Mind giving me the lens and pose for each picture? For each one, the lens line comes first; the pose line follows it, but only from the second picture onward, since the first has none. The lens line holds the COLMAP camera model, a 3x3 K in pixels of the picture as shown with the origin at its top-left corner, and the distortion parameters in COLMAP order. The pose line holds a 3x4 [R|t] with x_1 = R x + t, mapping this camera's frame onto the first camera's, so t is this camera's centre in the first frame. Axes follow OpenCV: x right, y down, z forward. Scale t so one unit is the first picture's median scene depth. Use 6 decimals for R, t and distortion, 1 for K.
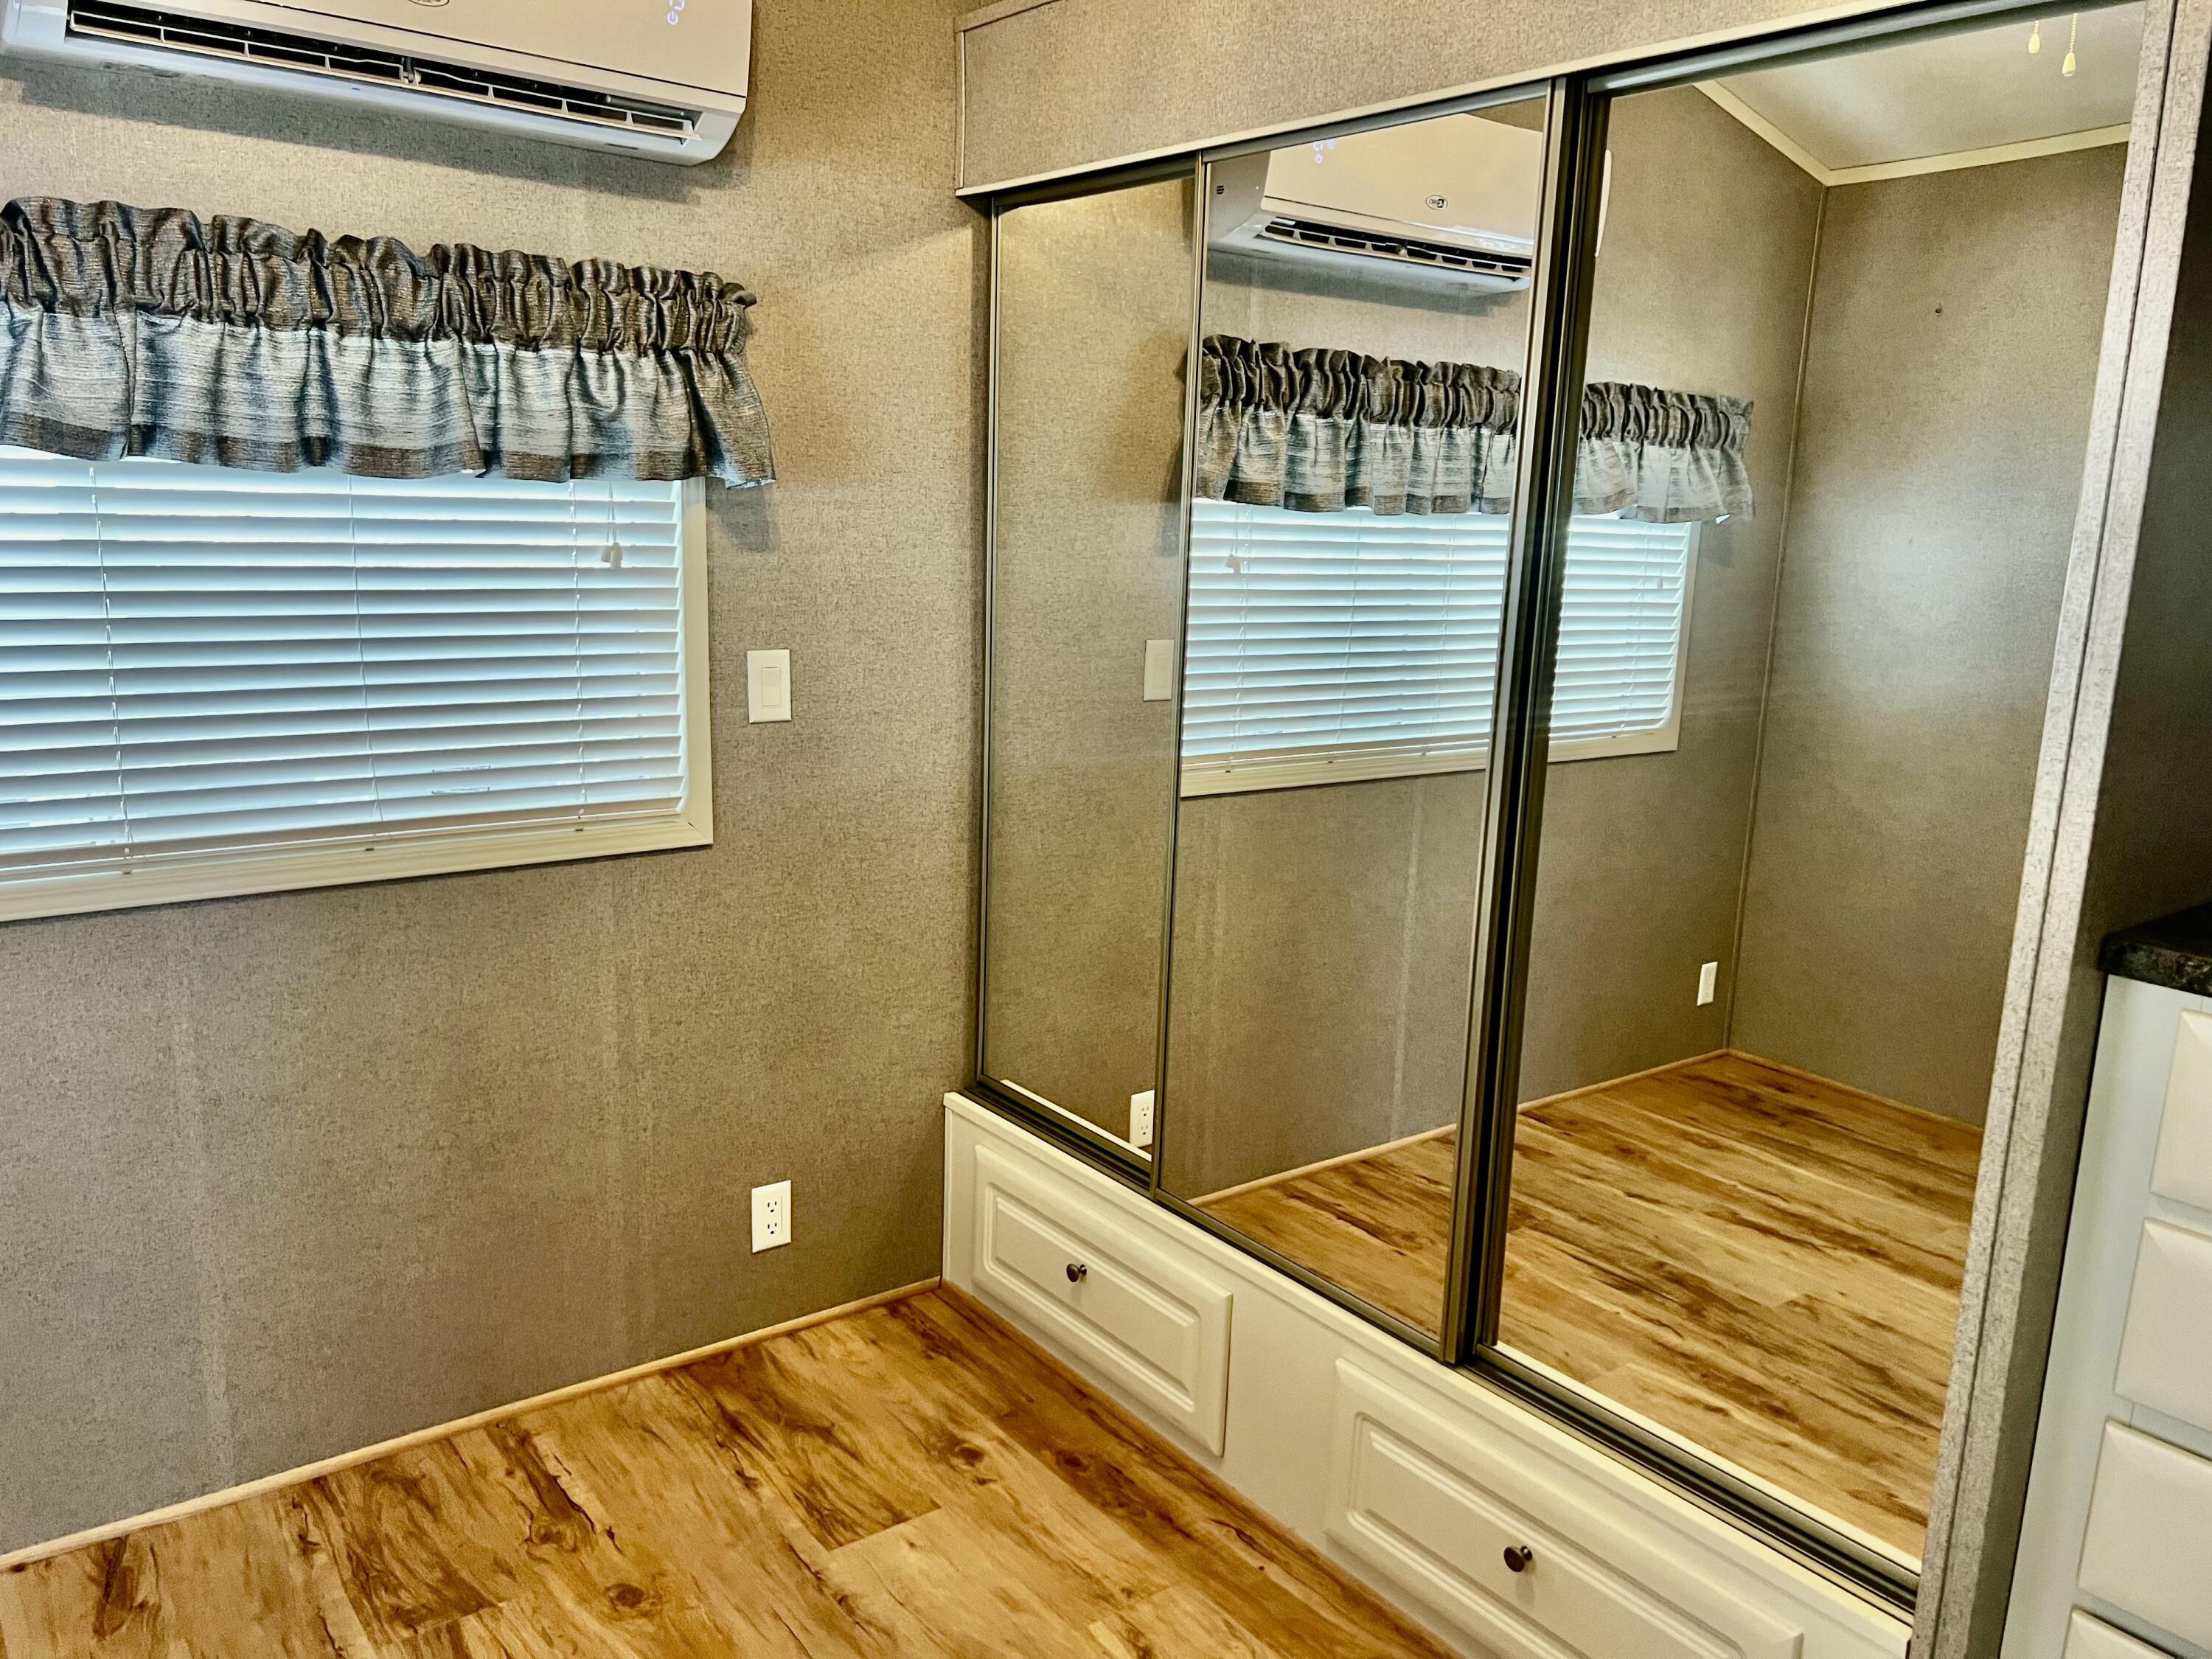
lens RADIAL K [[1676.9, 0, 1112.3], [0, 1676.9, 840.2], [0, 0, 1]] dist [0.061672, -0.064279]
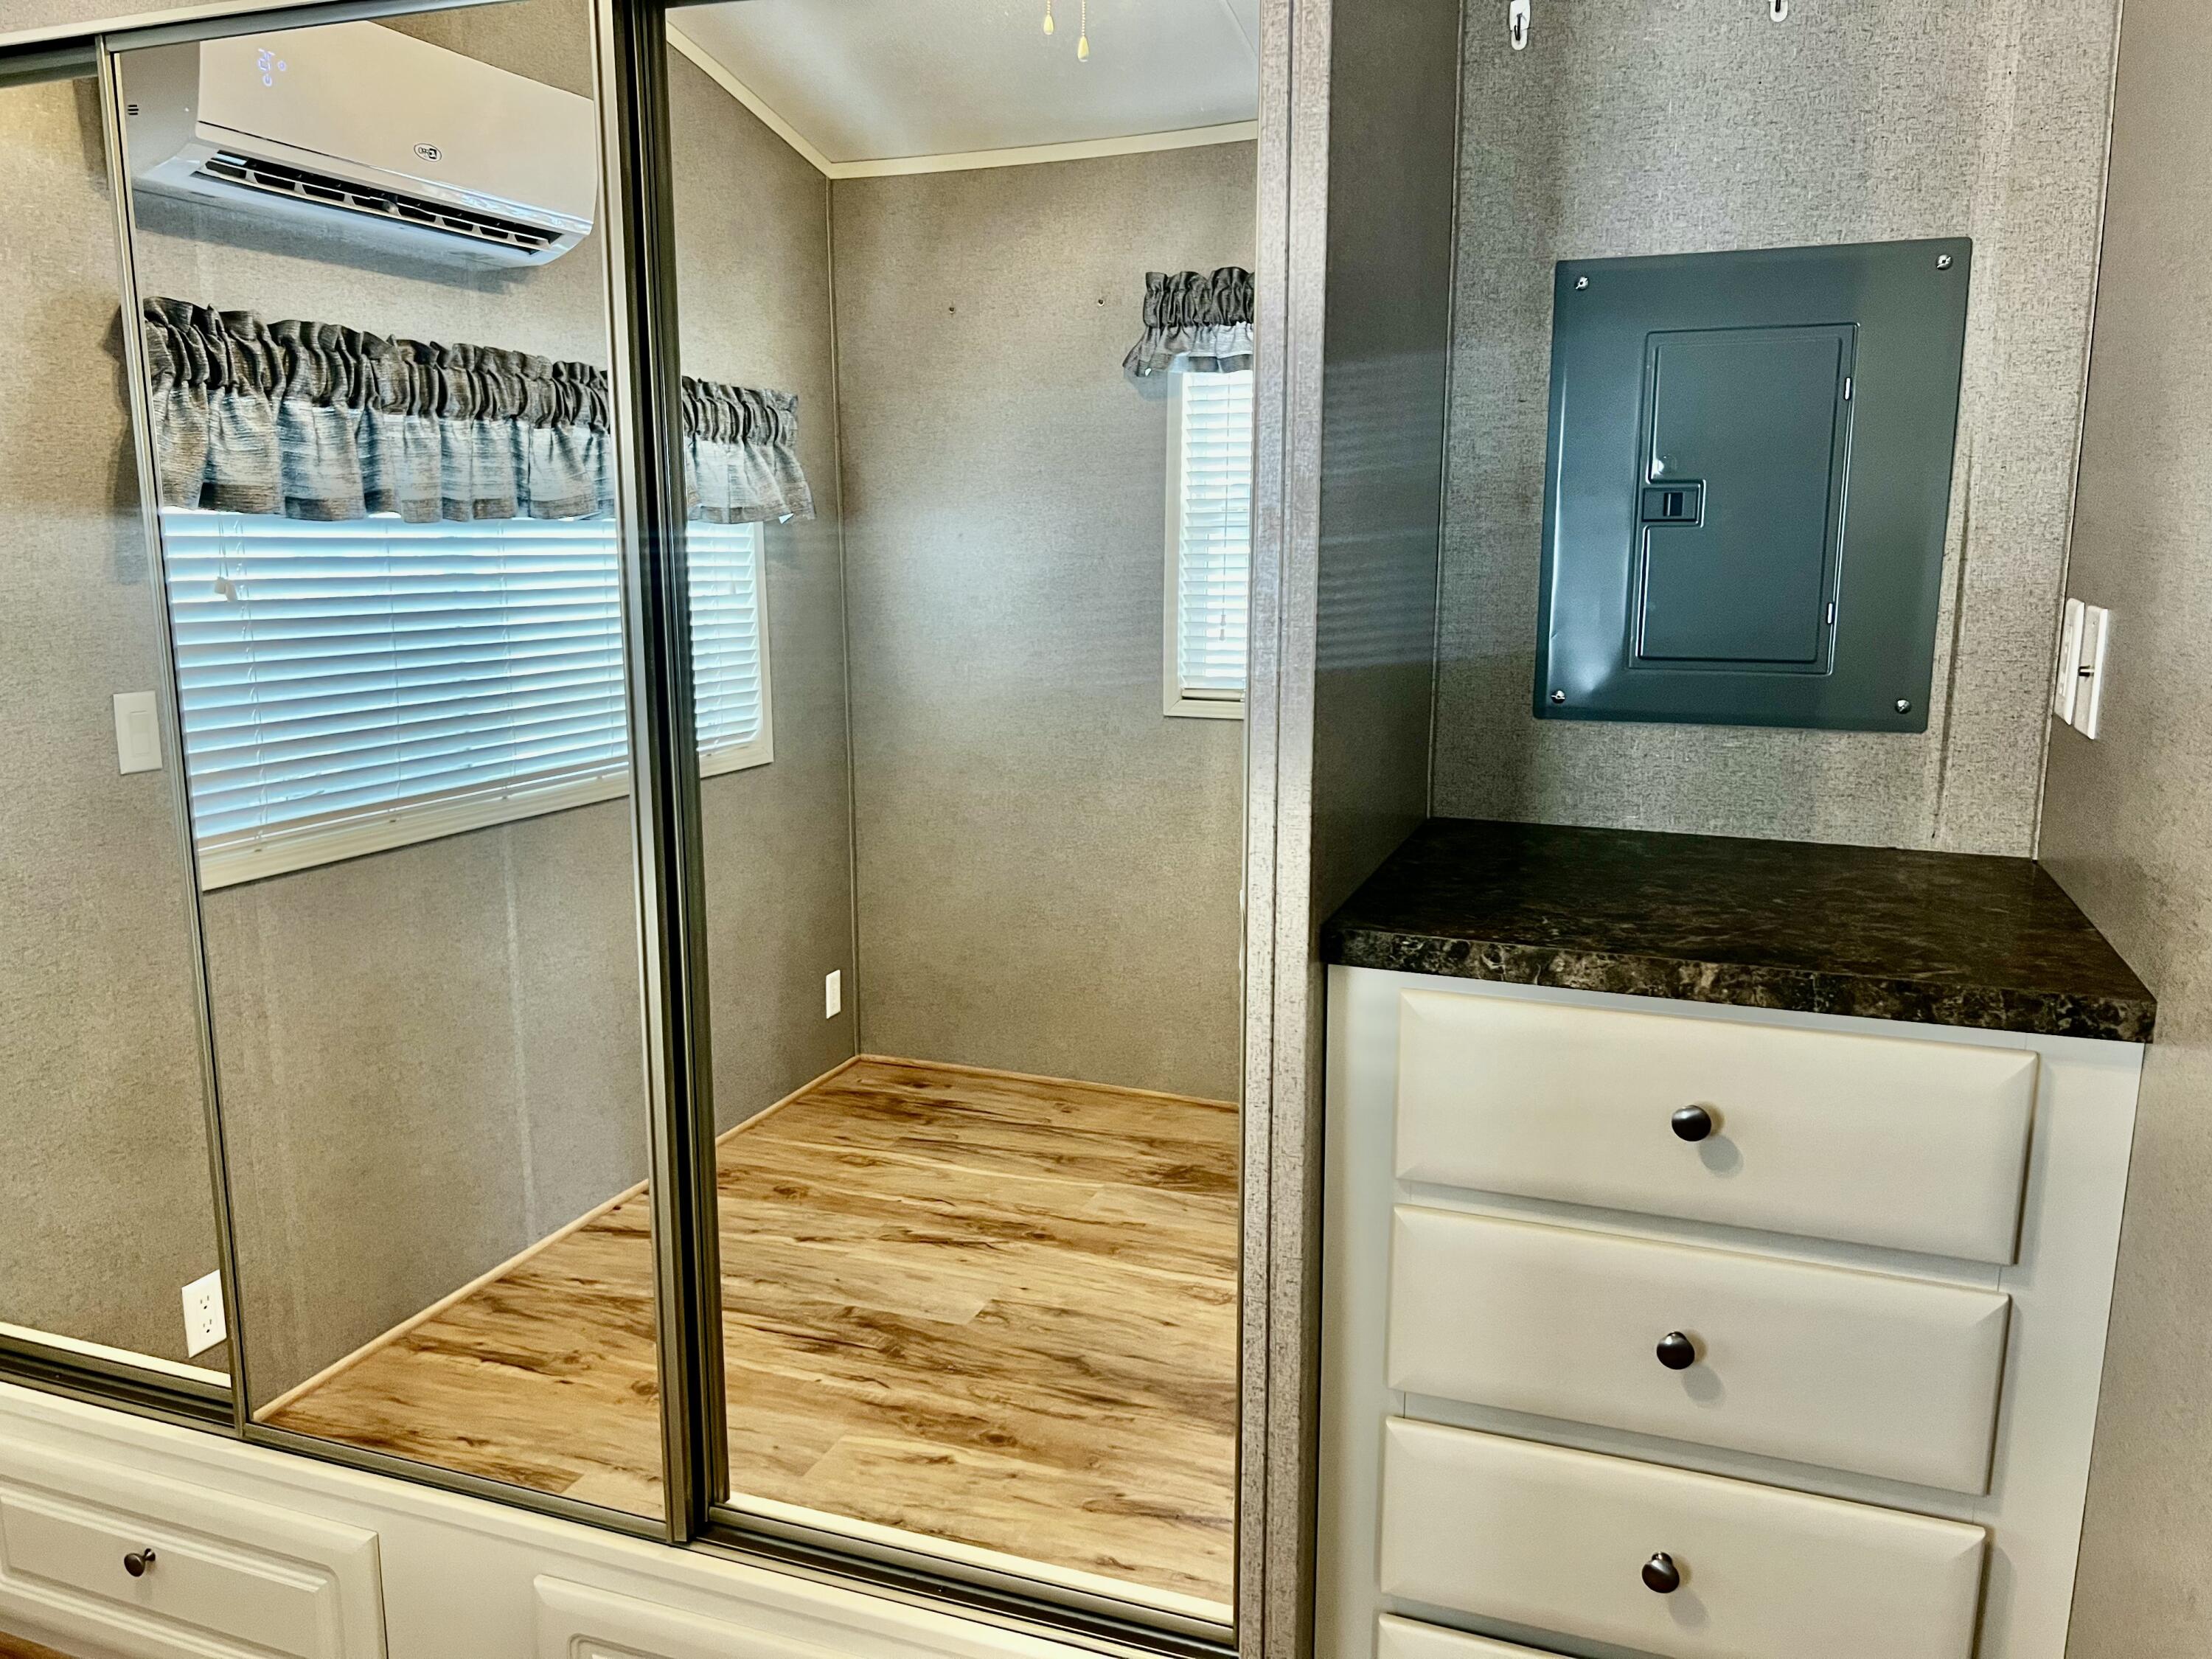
lens RADIAL K [[1685.2, 0, 1096.6], [0, 1685.2, 842.1], [0, 0, 1]] dist [0.042136, -0.035652]
pose [[0.850118, -0.133170, 0.509475, -0.002997], [0.135602, 0.990228, 0.032564, -0.020980], [-0.508833, 0.041403, 0.859869, 0.129480]]
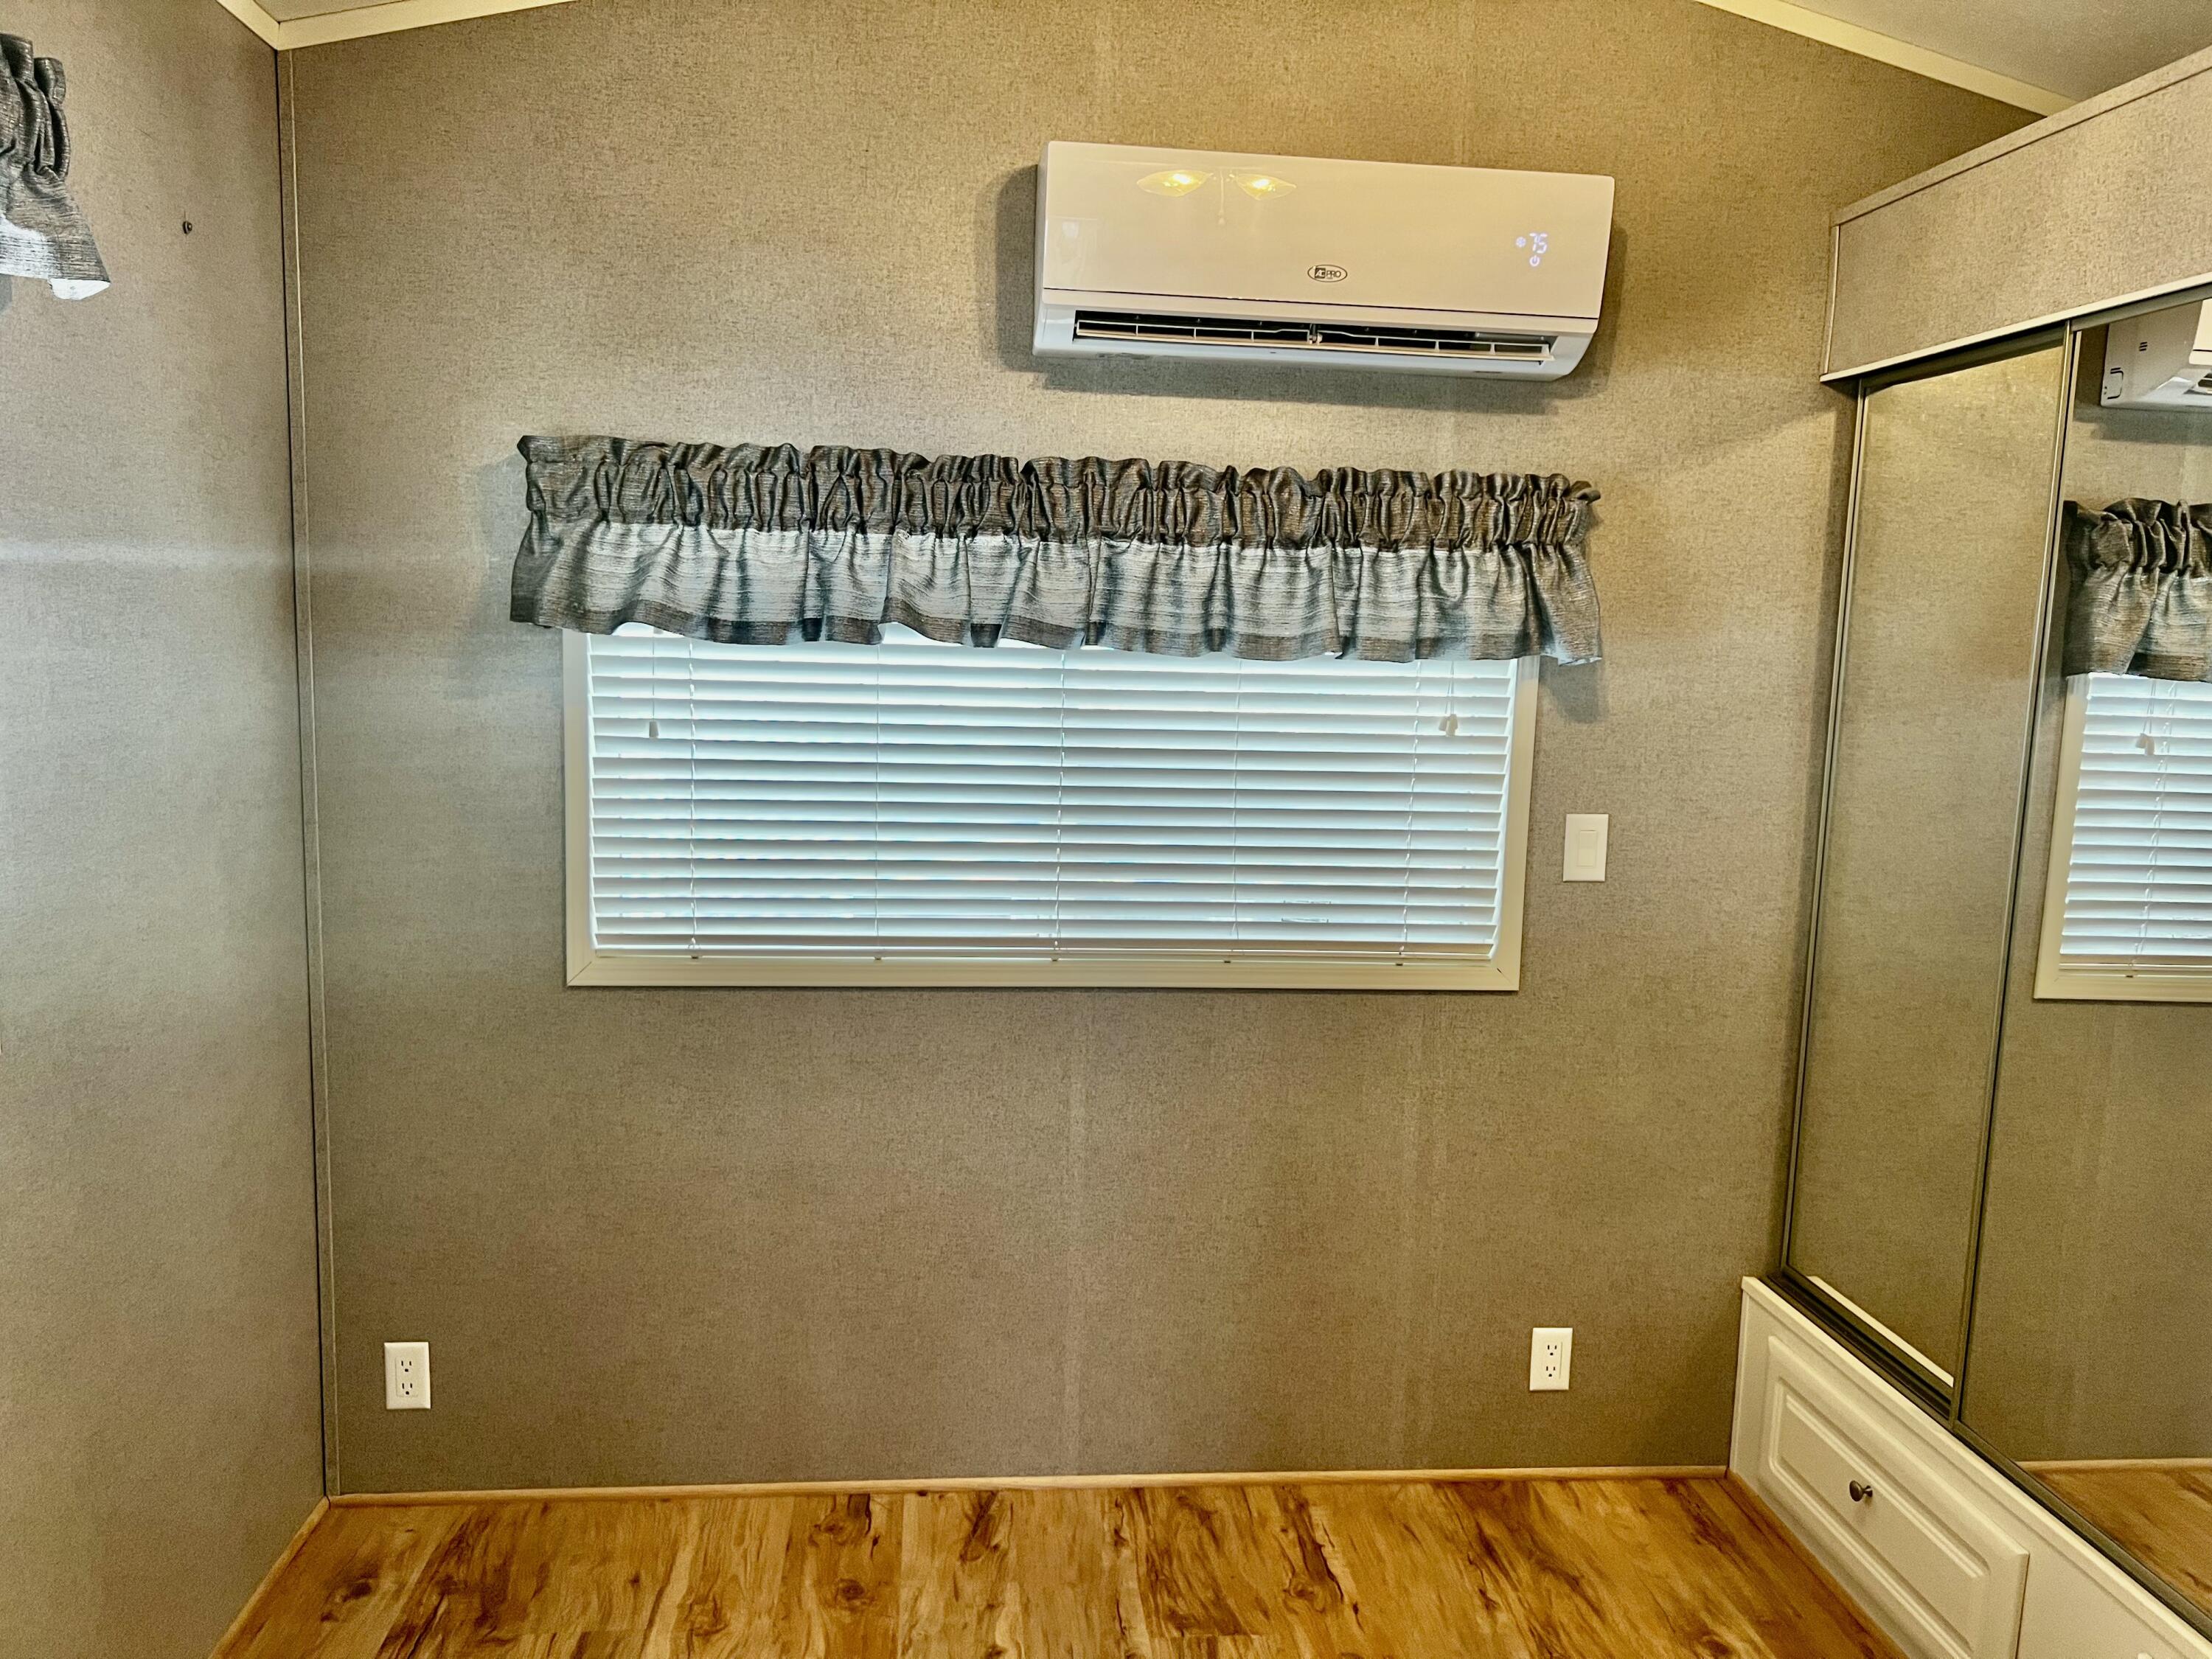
lens RADIAL K [[1677.0, 0, 1103.7], [0, 1677.0, 844.8], [0, 0, 1]] dist [0.136835, -0.187126]
pose [[0.849369, 0.059199, -0.524470, 0.096556], [-0.108583, 0.992033, -0.063873, 0.007323], [0.516510, 0.111200, 0.849030, -0.063173]]
